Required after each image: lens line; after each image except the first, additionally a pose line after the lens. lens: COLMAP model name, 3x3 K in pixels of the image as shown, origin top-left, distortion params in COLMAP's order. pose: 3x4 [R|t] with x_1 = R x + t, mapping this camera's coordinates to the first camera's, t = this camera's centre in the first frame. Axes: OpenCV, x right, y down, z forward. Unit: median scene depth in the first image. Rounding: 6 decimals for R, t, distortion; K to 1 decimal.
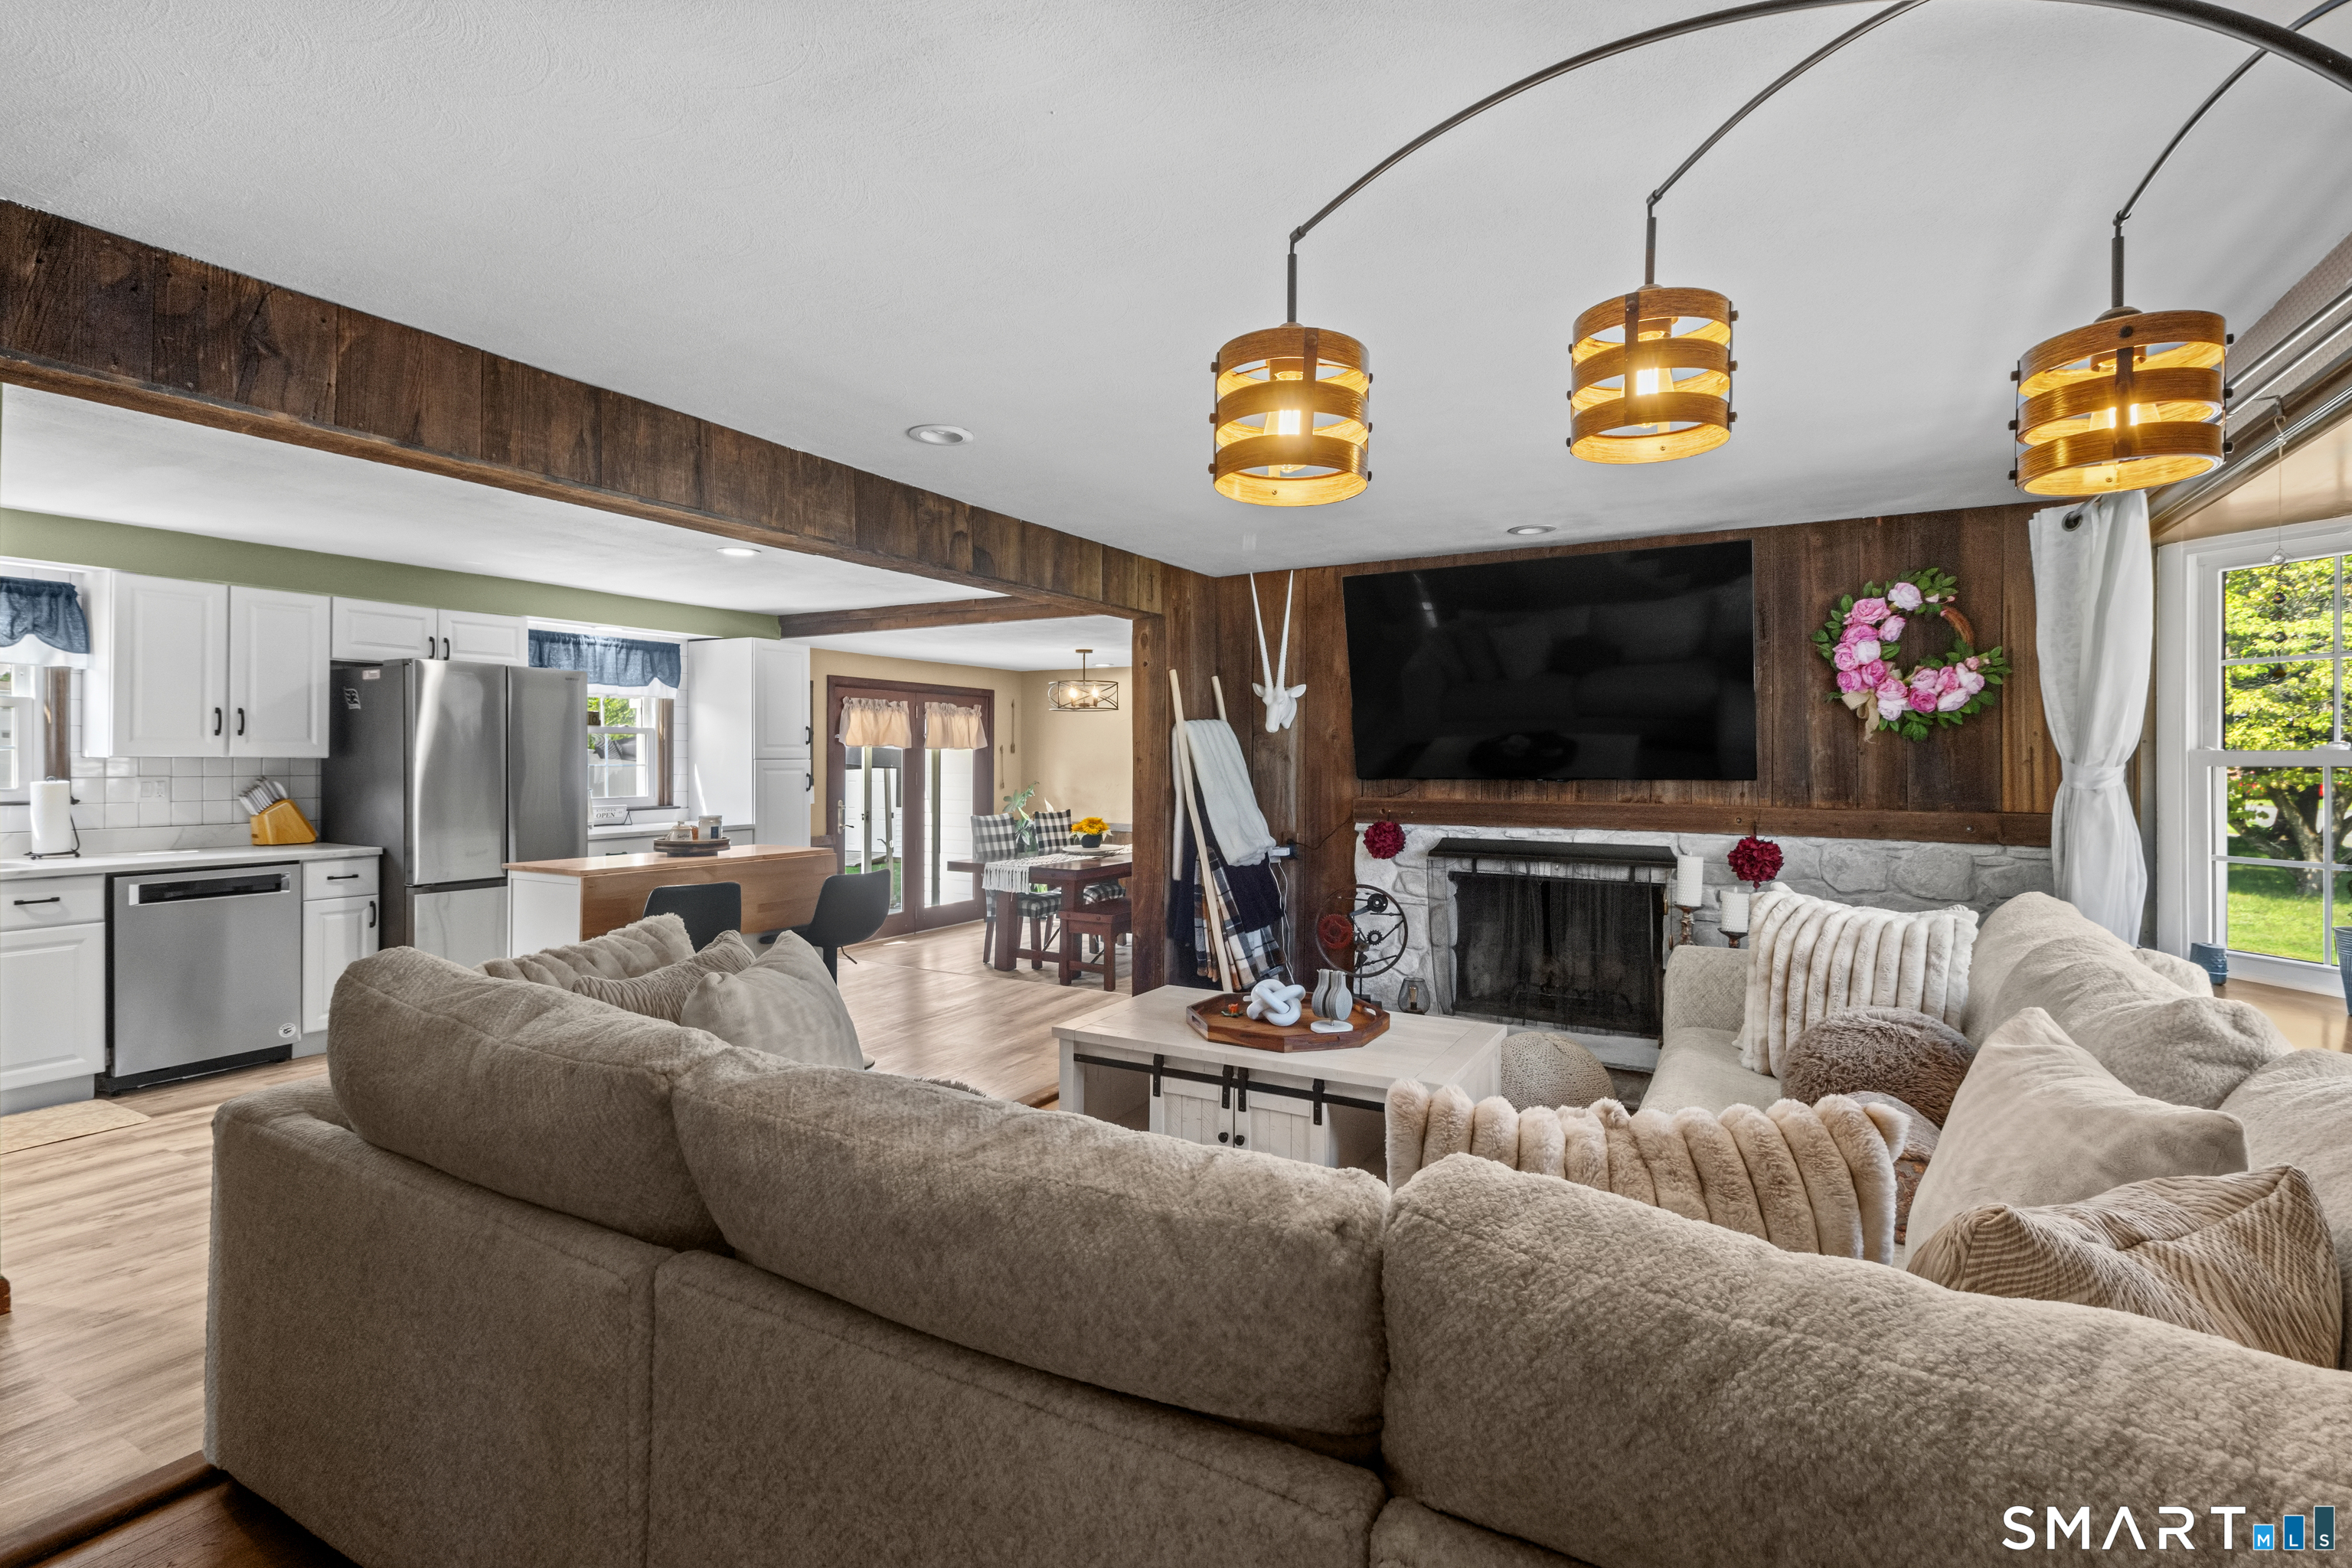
lens RADIAL K [[1102.6, 0, 1176.0], [0, 1102.6, 784.0], [0, 0, 1]] dist [0.007448, 0.001501]
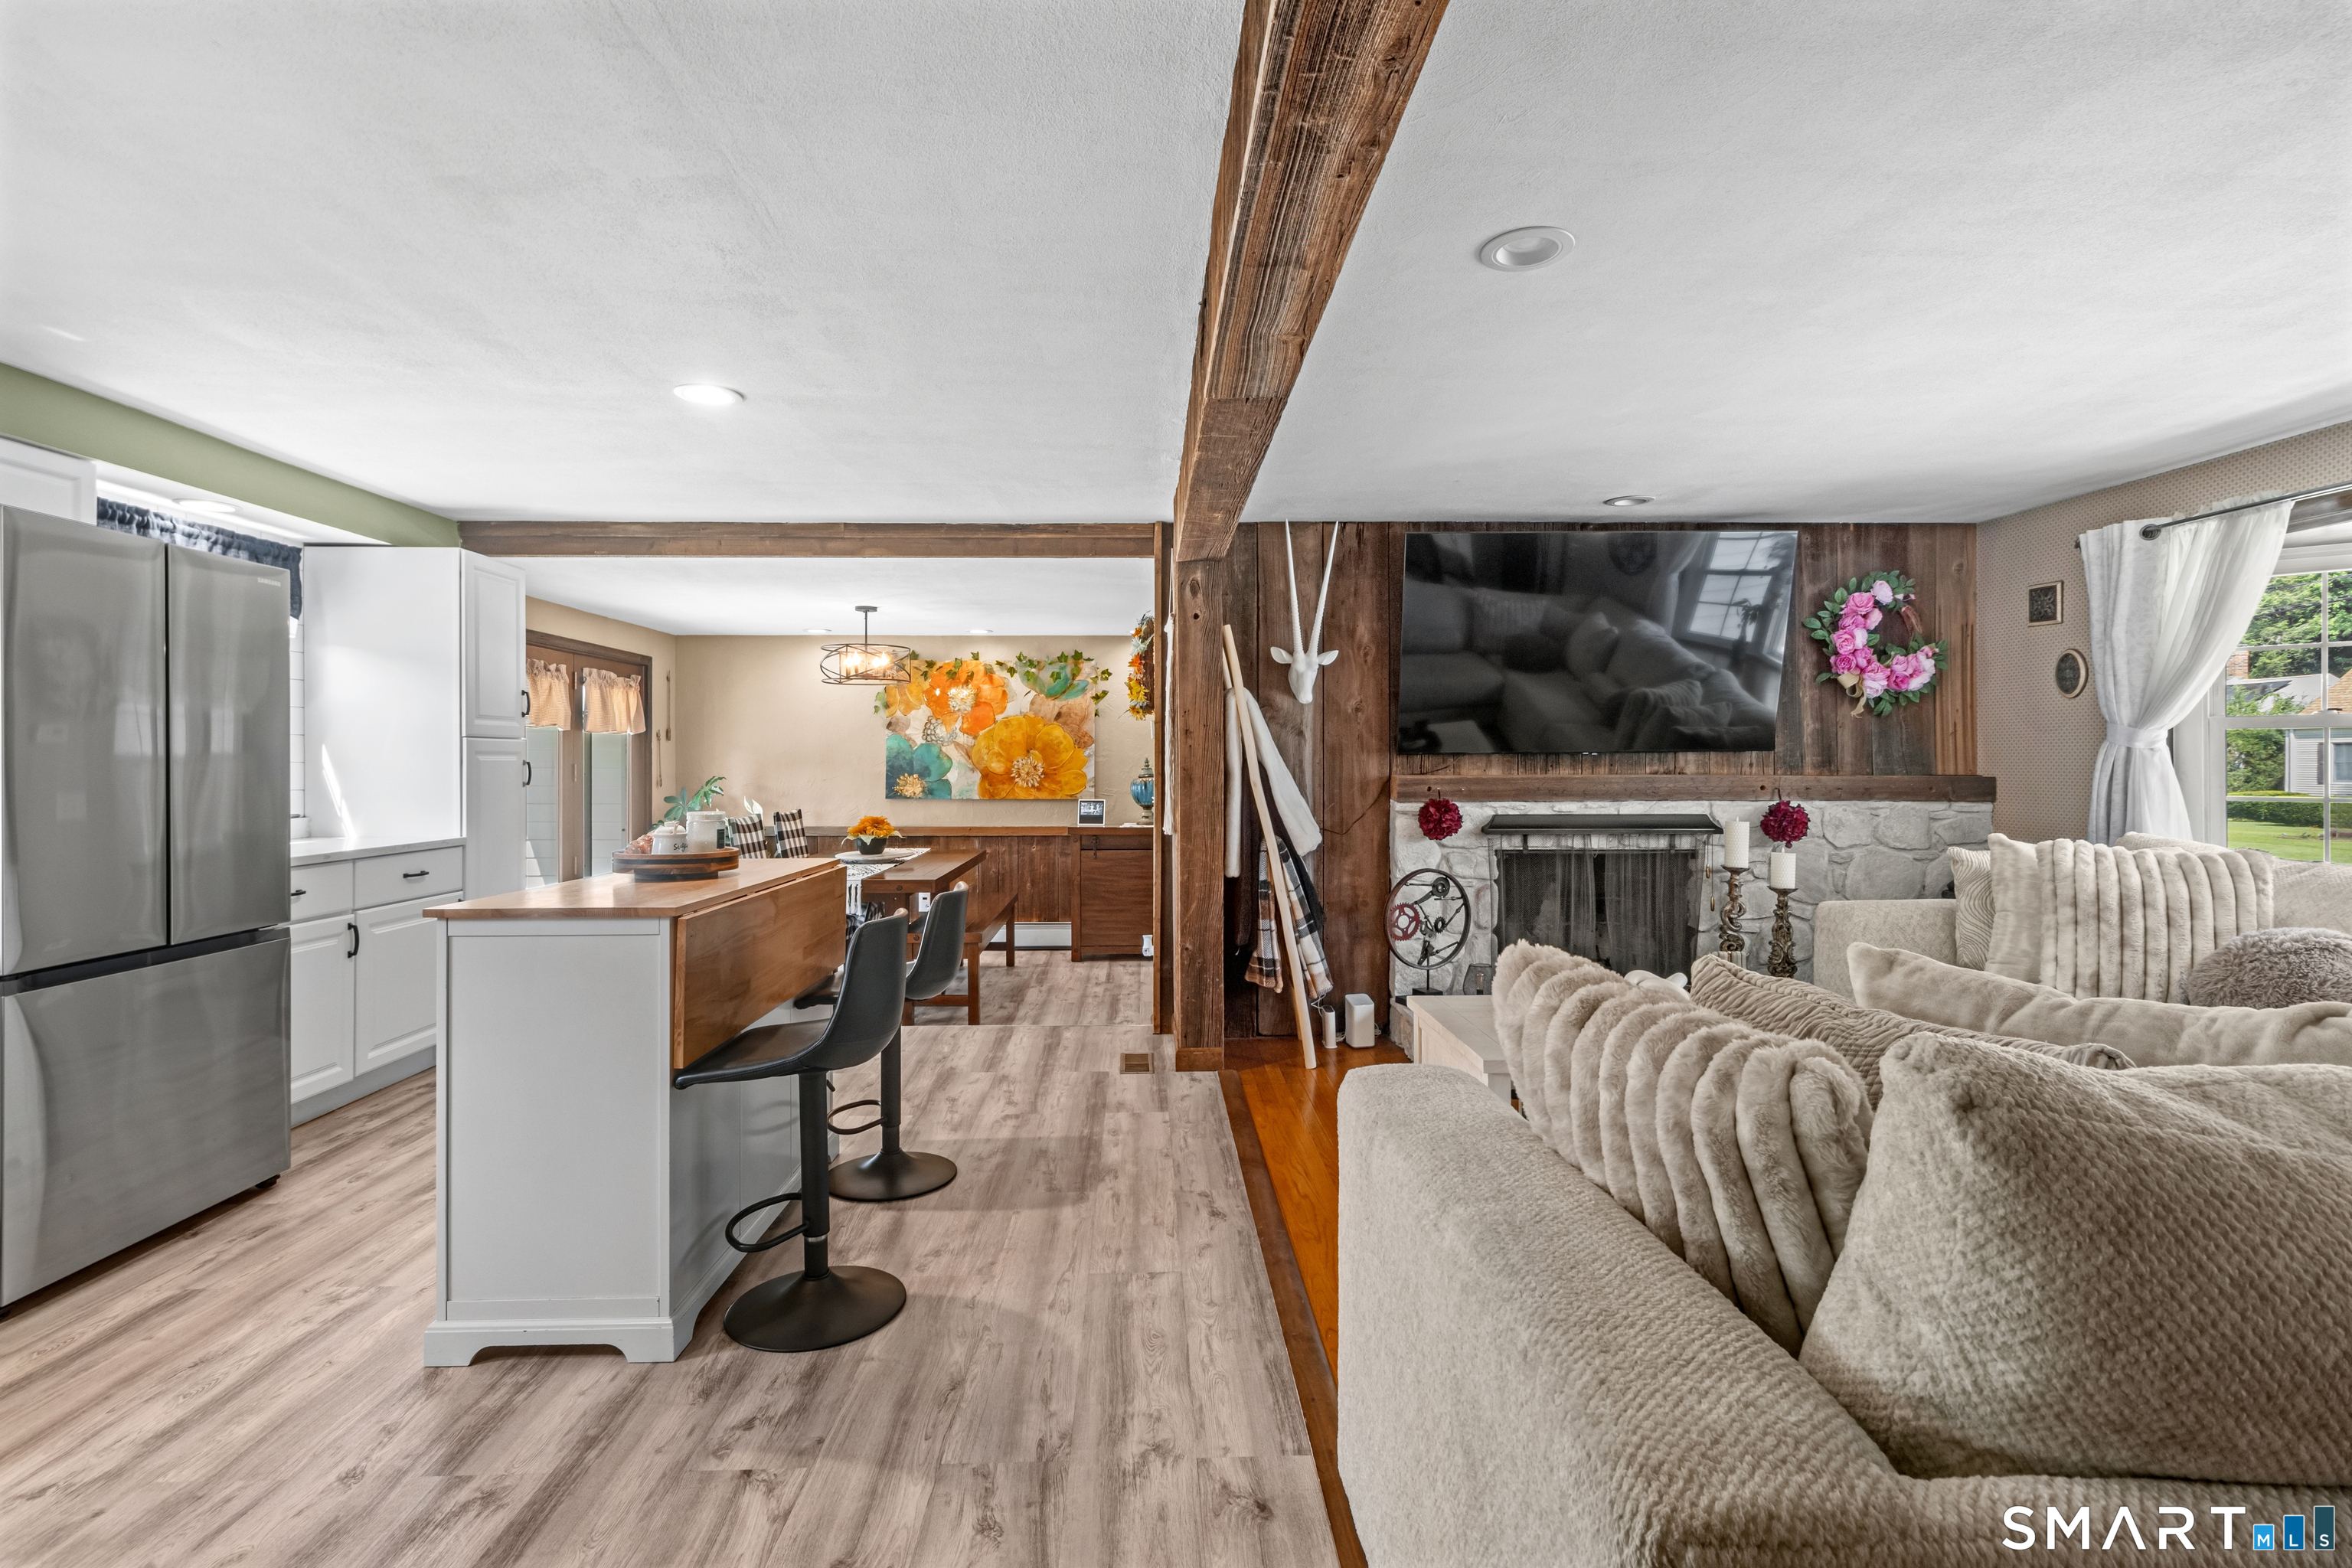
lens RADIAL K [[1096.2, 0, 1176.0], [0, 1096.2, 784.0], [0, 0, 1]] dist [-0.003186, -0.000353]
pose [[0.858989, -0.014151, 0.511798, -0.502050], [0.016619, 0.999862, -0.000247, 0.018400], [-0.511723, 0.008718, 0.859106, 0.335589]]
